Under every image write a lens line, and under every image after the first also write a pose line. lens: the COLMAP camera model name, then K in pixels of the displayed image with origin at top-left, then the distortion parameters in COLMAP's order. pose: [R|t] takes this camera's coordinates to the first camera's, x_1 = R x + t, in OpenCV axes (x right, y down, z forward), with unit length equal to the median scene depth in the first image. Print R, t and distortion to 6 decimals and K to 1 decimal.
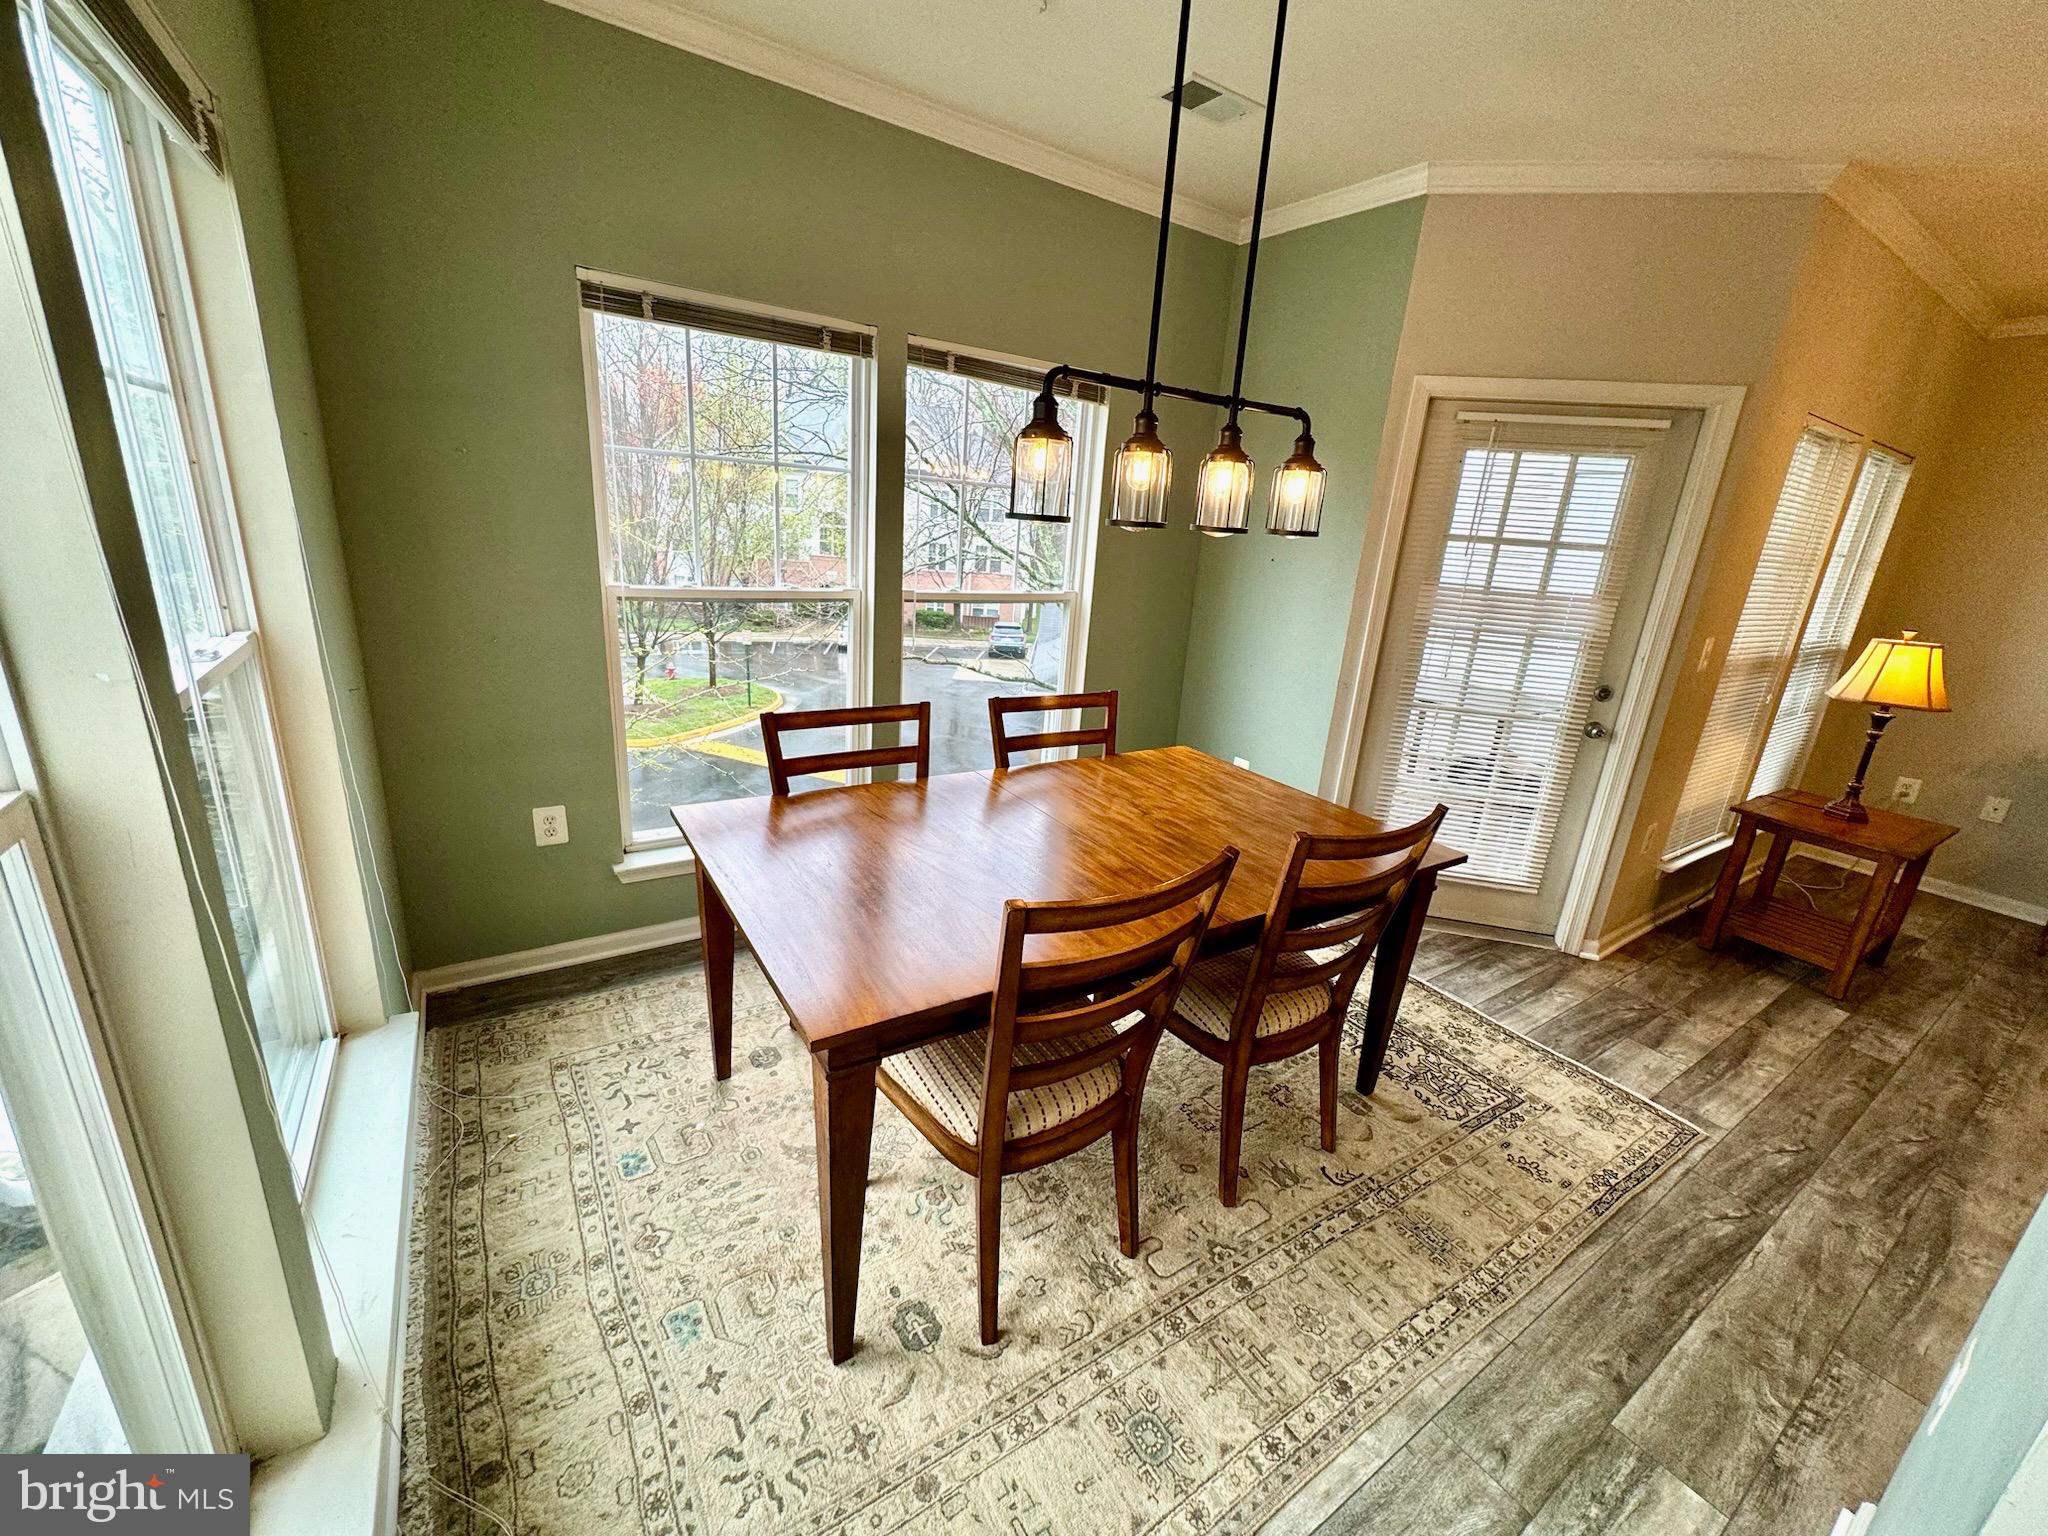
lens RADIAL K [[817.7, 0, 1024.6], [0, 817.7, 766.3], [0, 0, 1]] dist [-0.002084, 0.000273]
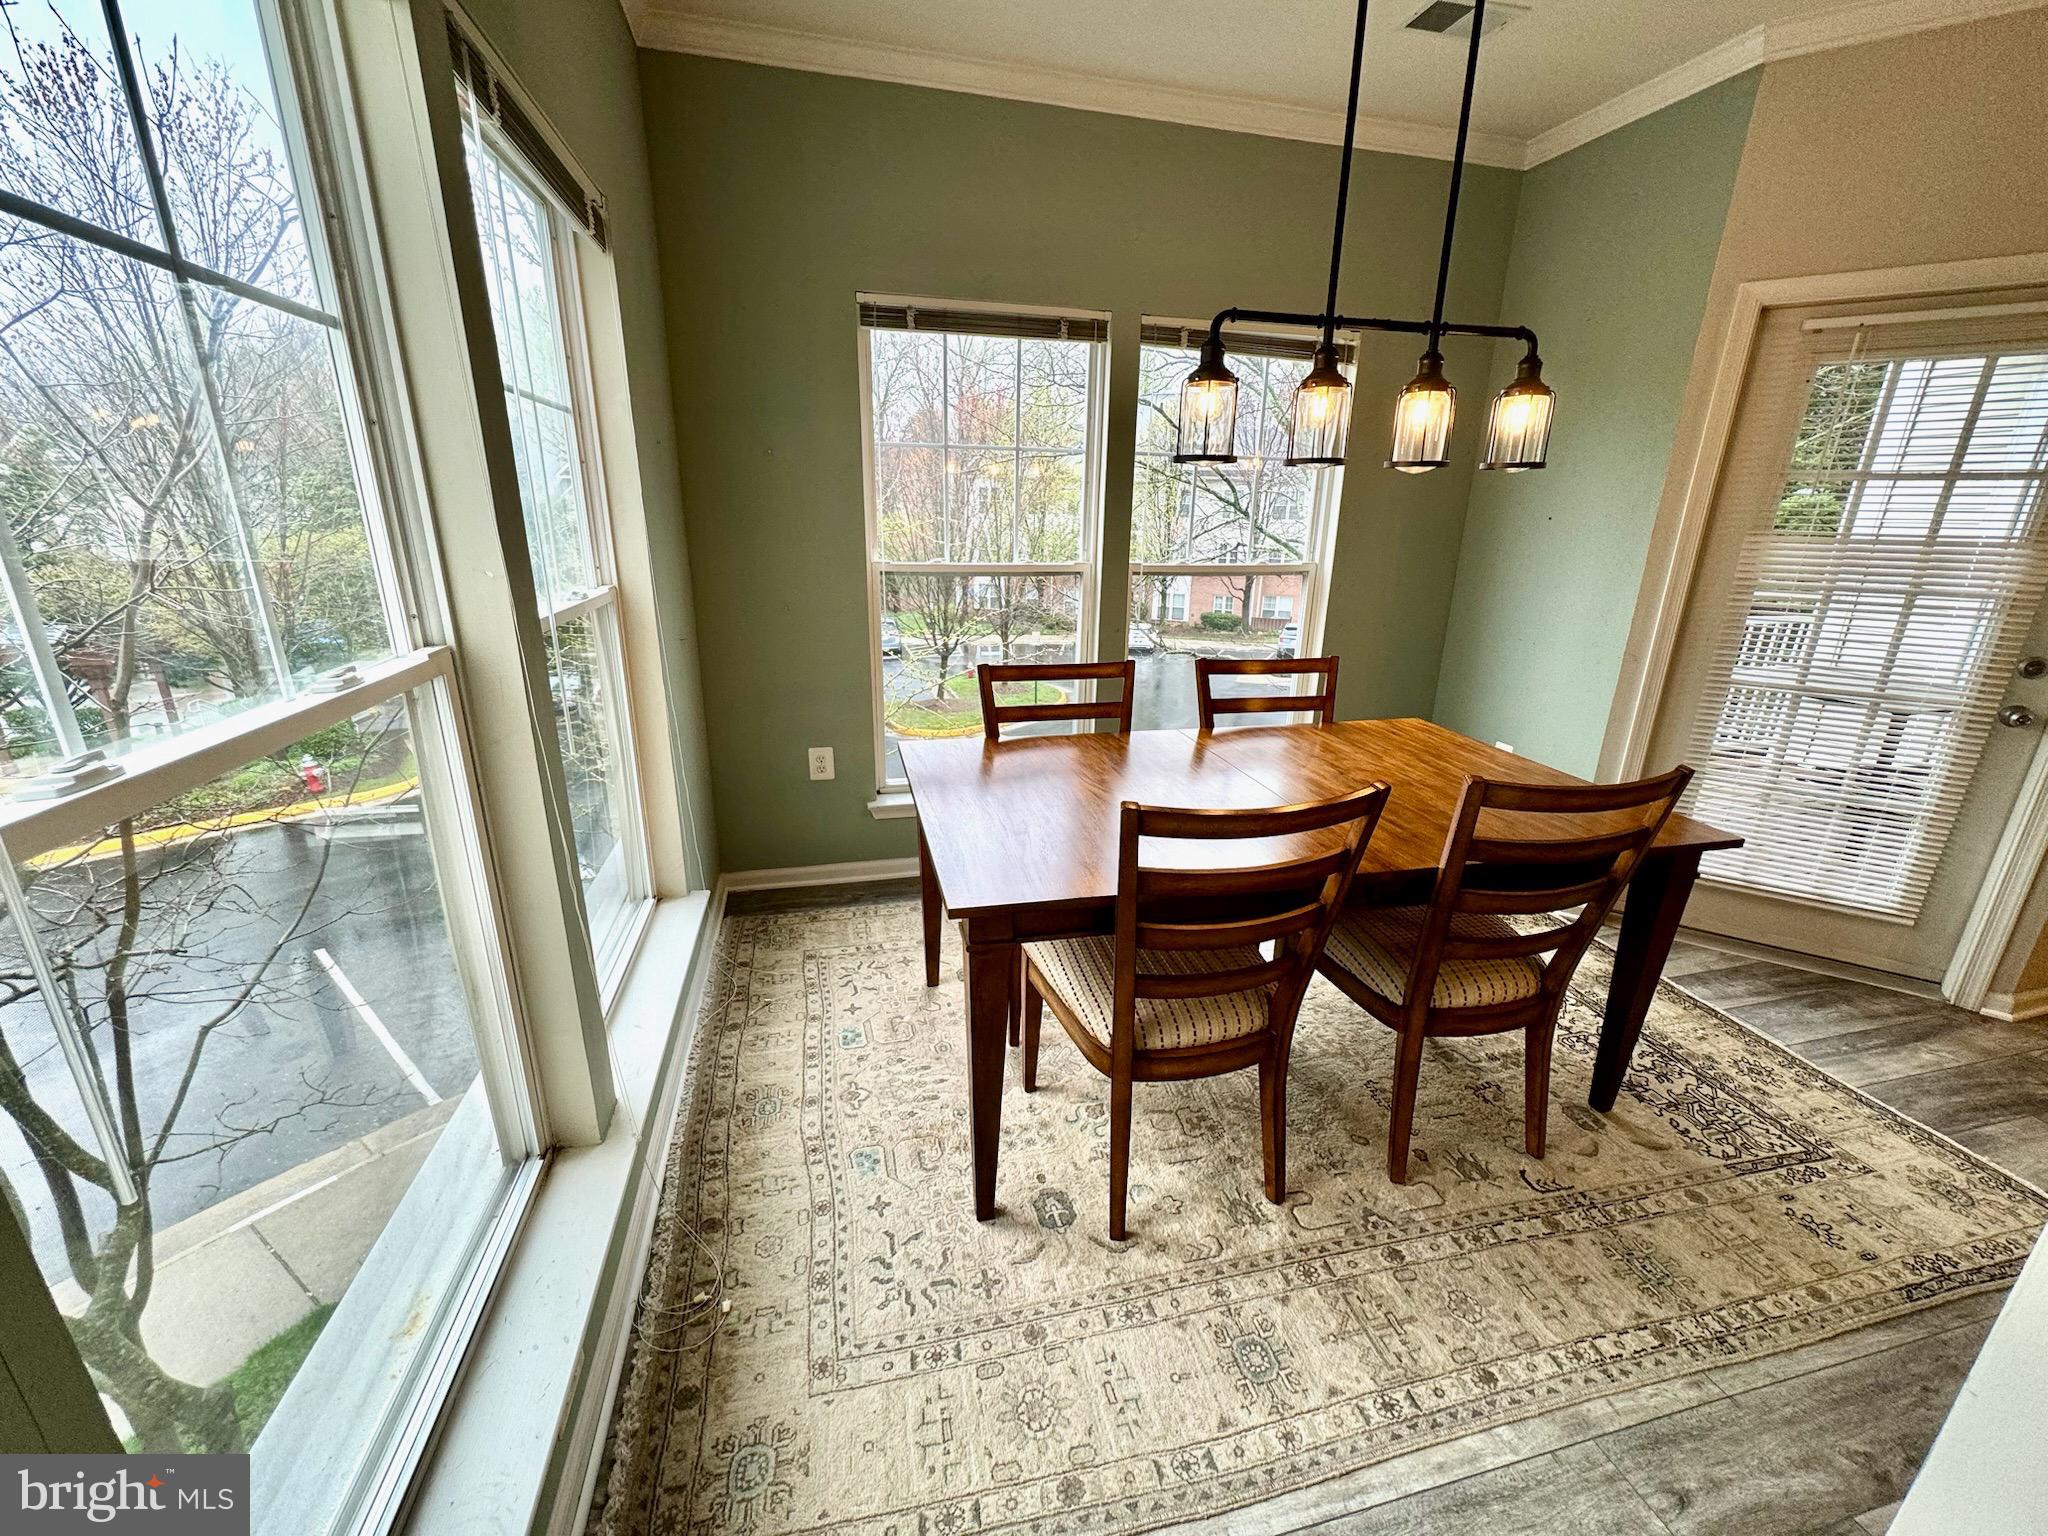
lens RADIAL K [[817.7, 0, 1024.6], [0, 817.7, 766.3], [0, 0, 1]] dist [-0.002084, 0.000273]
pose [[0.940820, 0.049617, -0.335254, 0.142091], [-0.051569, 0.998665, 0.003083, 0.079158], [0.334959, 0.014388, 0.942123, -0.042346]]
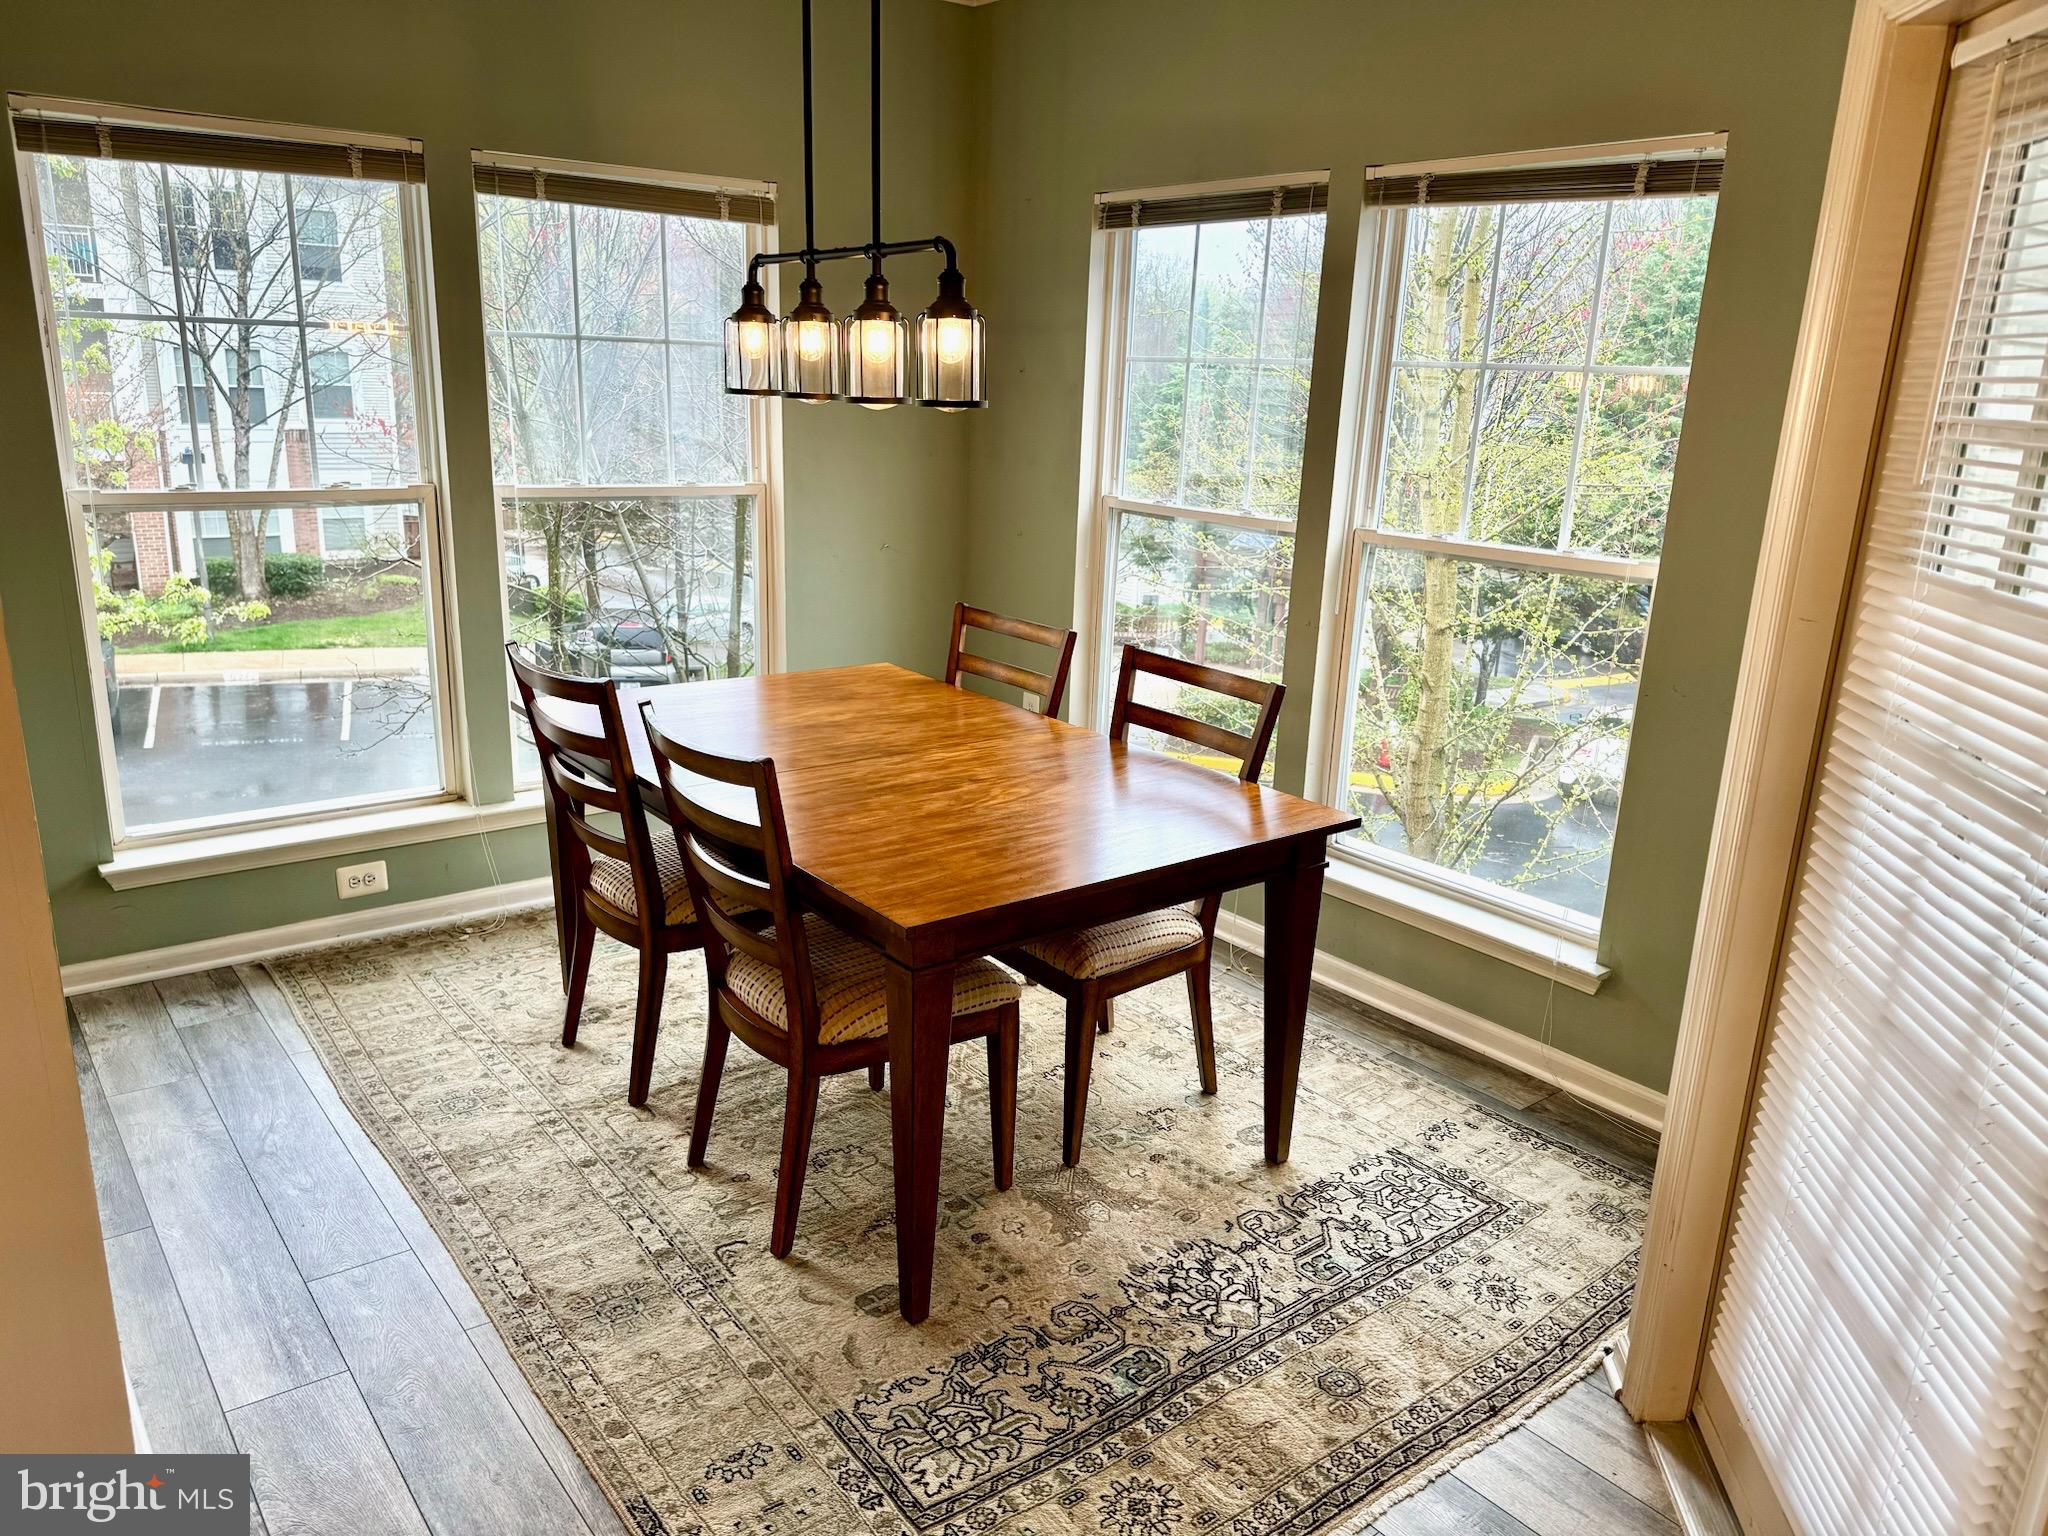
lens RADIAL K [[1429.3, 0, 1027.5], [0, 1429.3, 771.9], [0, 0, 1]] dist [0.112803, -0.192900]
pose [[0.090443, 0.201720, -0.975259, 1.738211], [-0.319000, 0.933544, 0.163509, -0.218139], [0.943429, 0.296319, 0.148781, 1.015741]]
